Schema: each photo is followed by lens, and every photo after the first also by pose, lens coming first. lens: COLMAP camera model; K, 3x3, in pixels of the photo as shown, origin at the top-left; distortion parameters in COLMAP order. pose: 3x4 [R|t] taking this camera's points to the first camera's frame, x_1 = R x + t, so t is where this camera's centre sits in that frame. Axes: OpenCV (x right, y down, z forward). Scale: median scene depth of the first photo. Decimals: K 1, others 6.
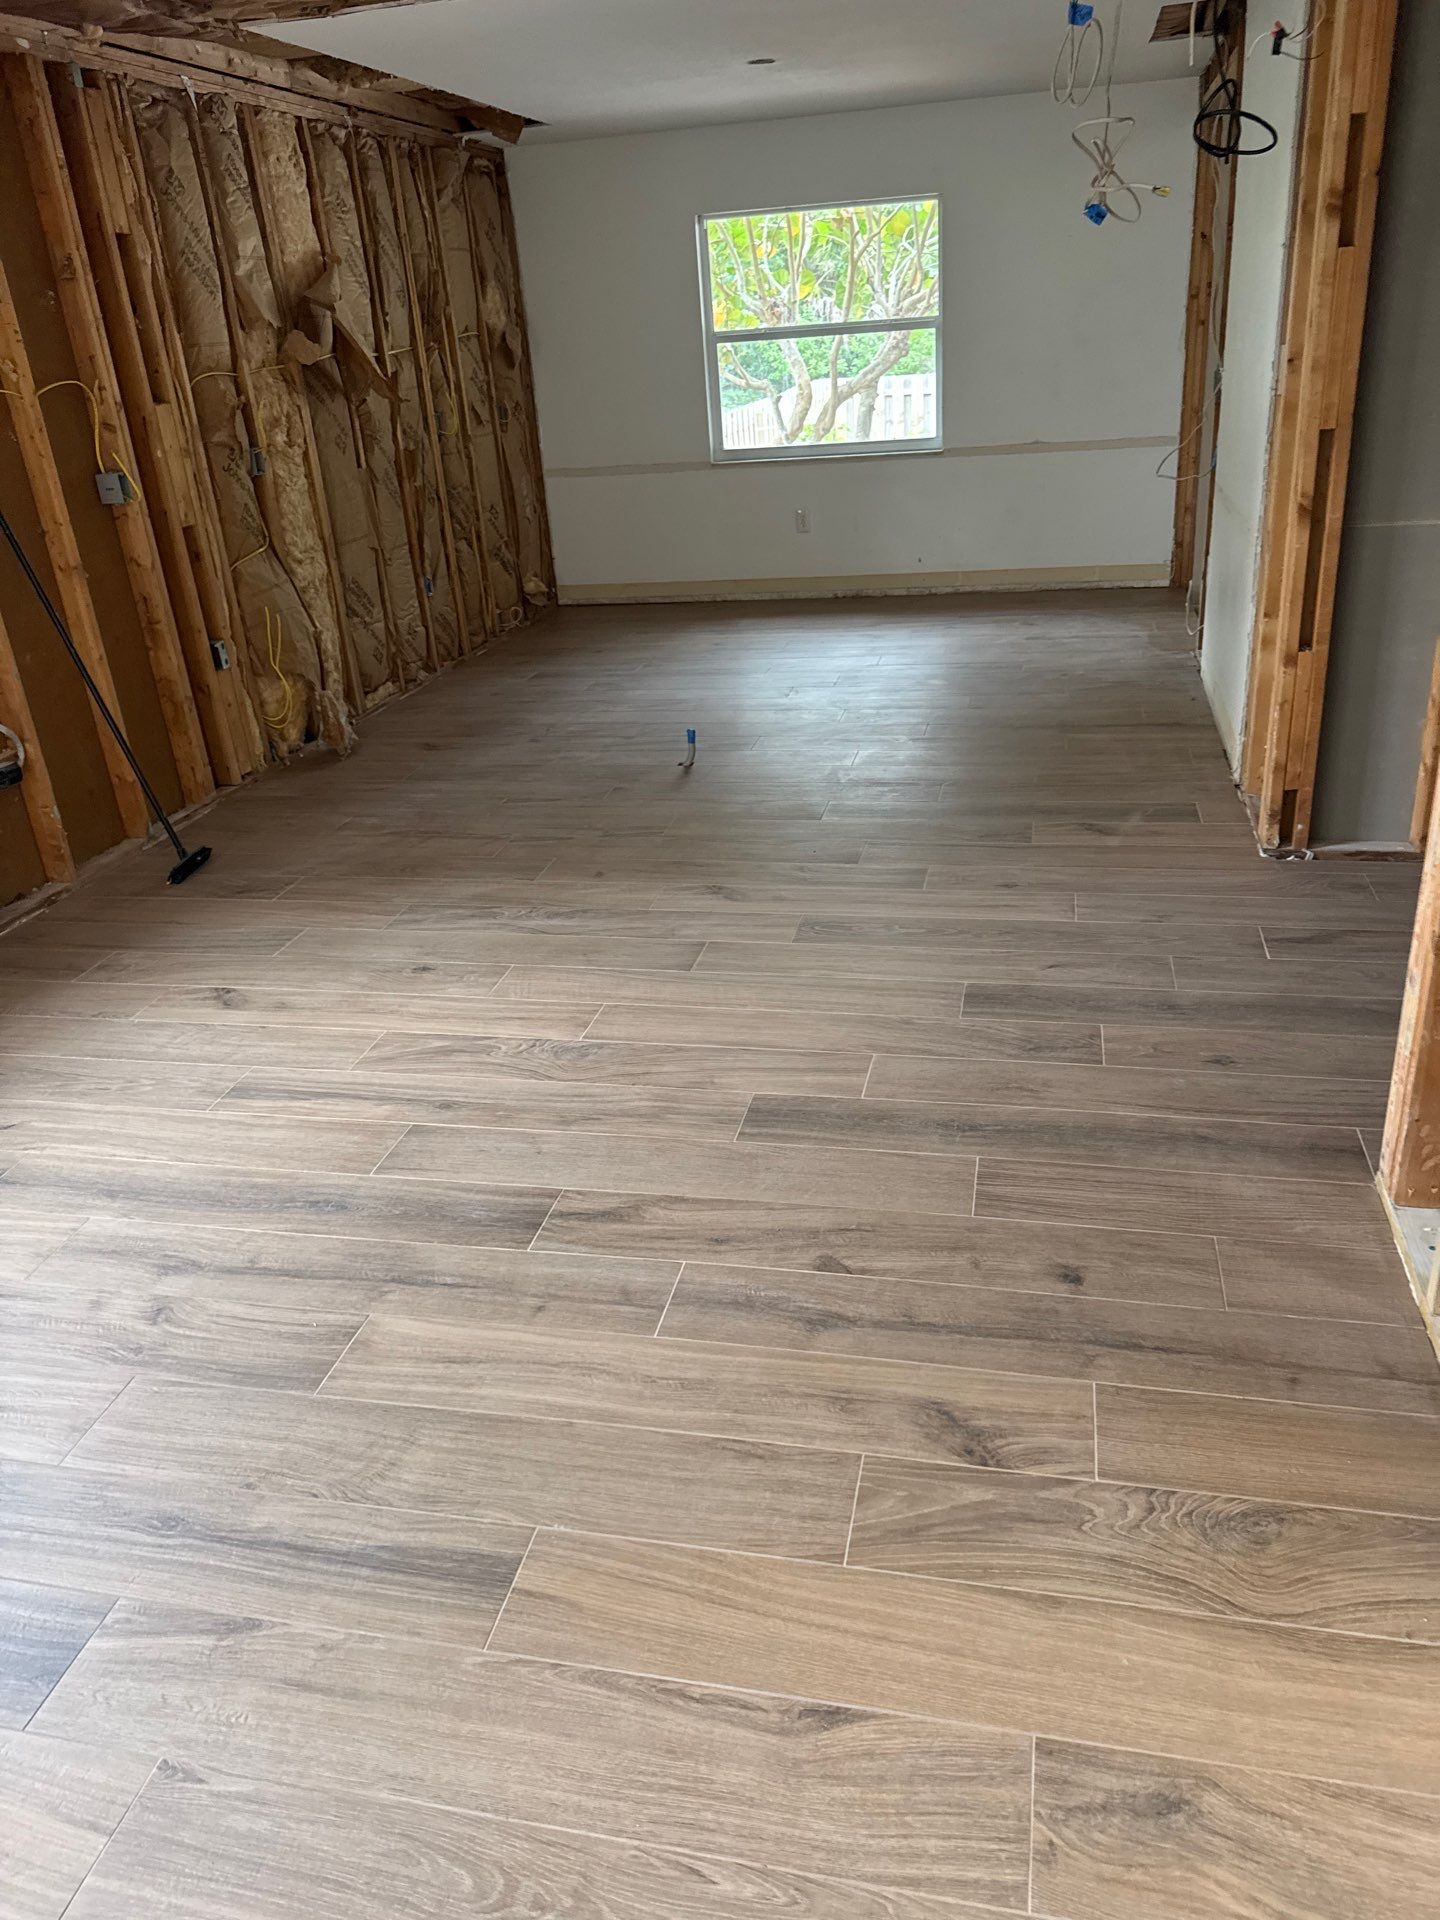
lens RADIAL K [[1340.3, 0, 720.0], [0, 1340.3, 960.0], [0, 0, 1]] dist [-0.043678, -0.001244]
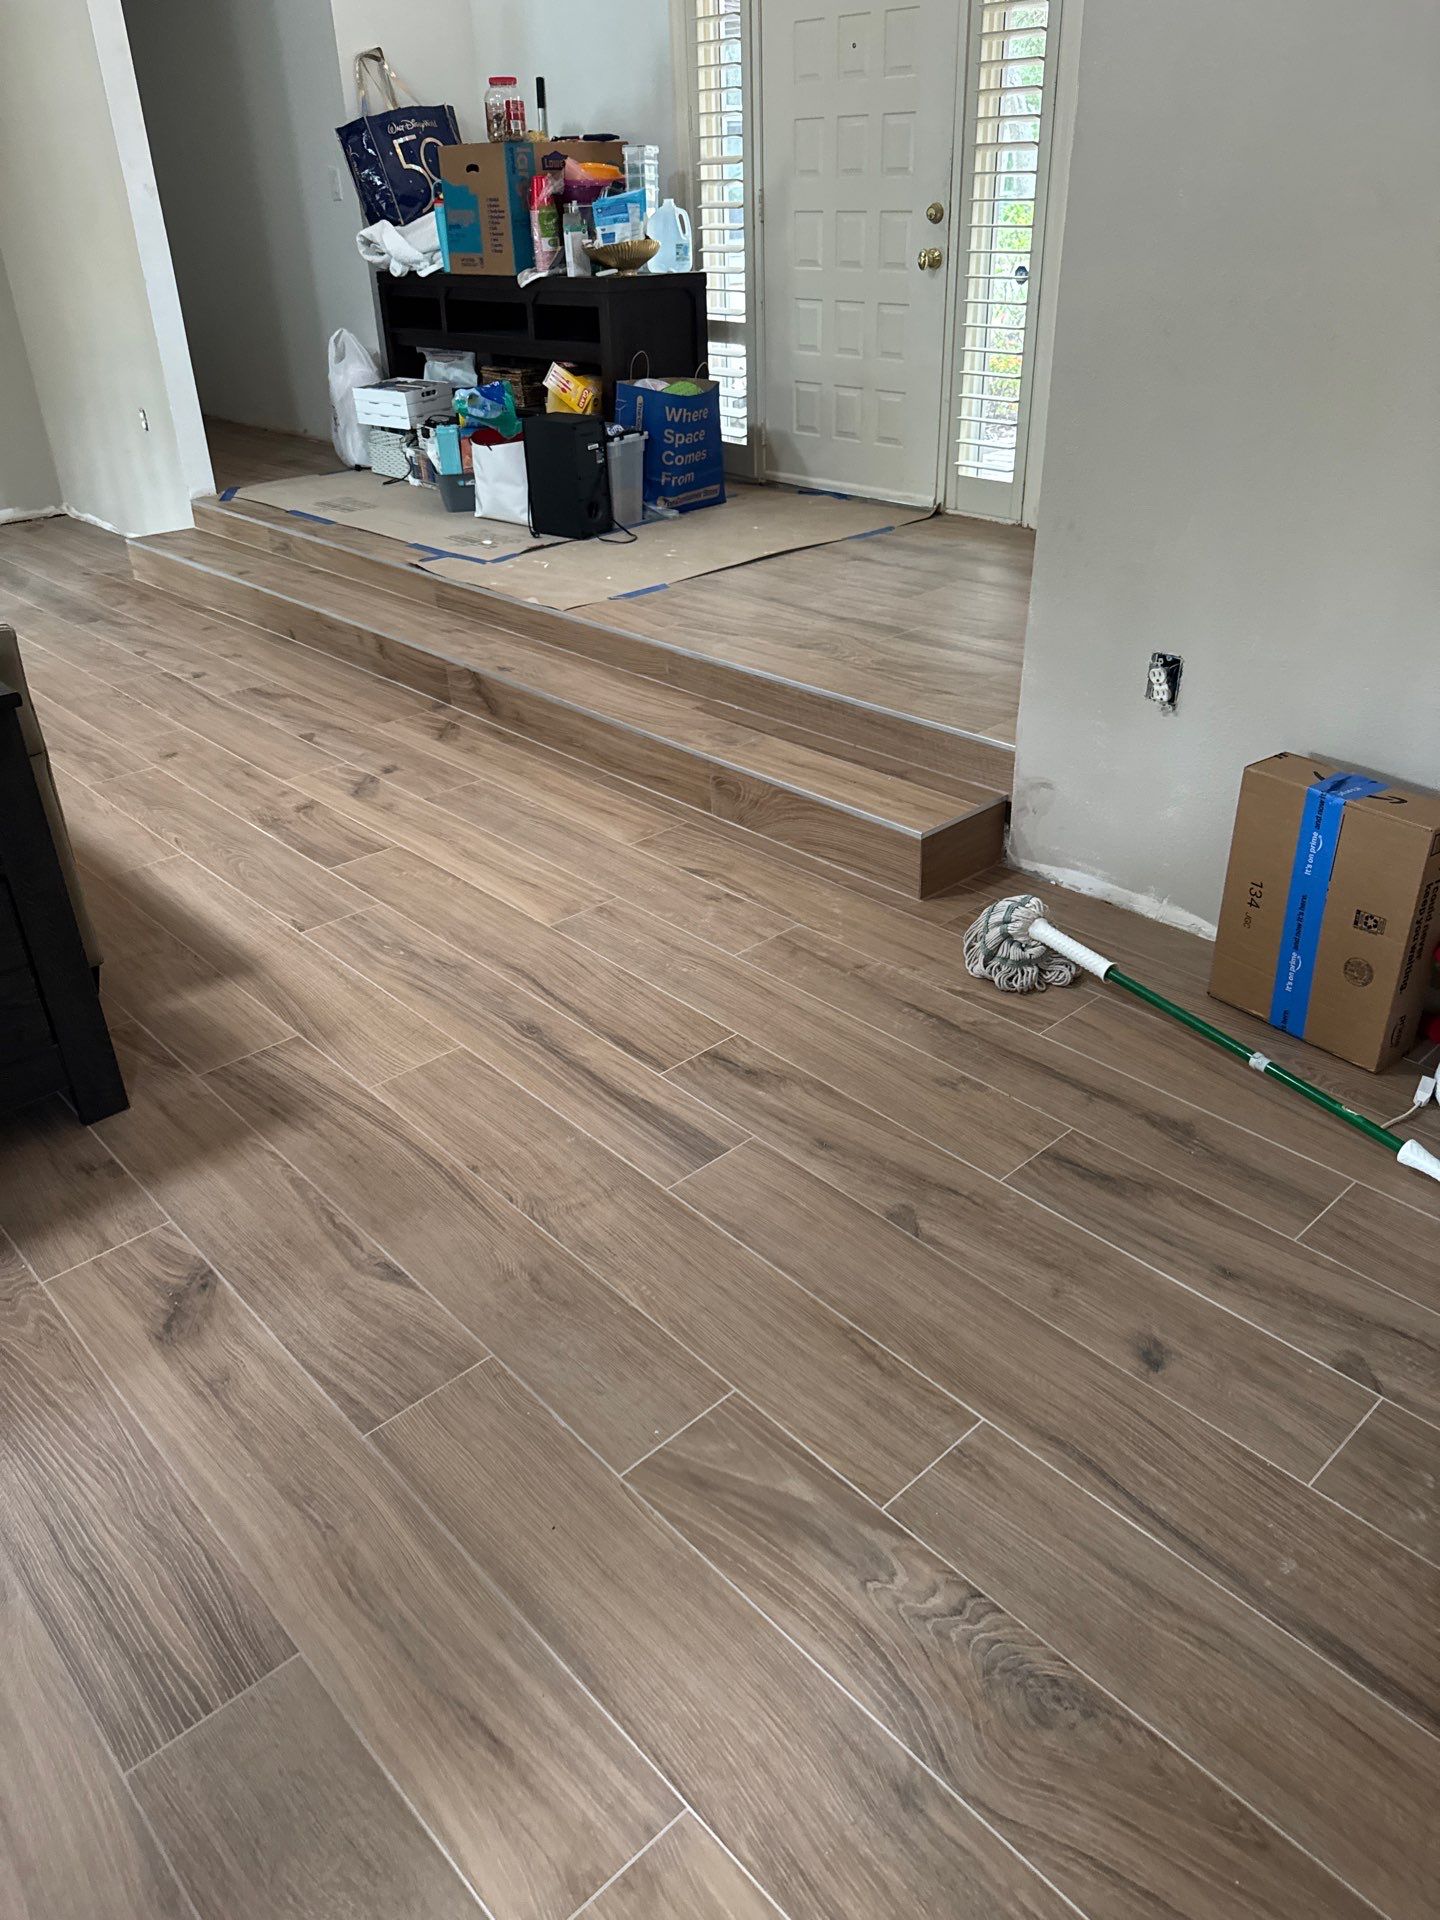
lens RADIAL K [[1340.3, 0, 720.0], [0, 1340.3, 960.0], [0, 0, 1]] dist [-0.043678, -0.001244]
pose [[0.830043, 0.344847, -0.438302, 0.431194], [-0.318094, 0.938280, 0.135821, -0.018900], [0.458088, 0.026684, 0.888506, 0.215754]]
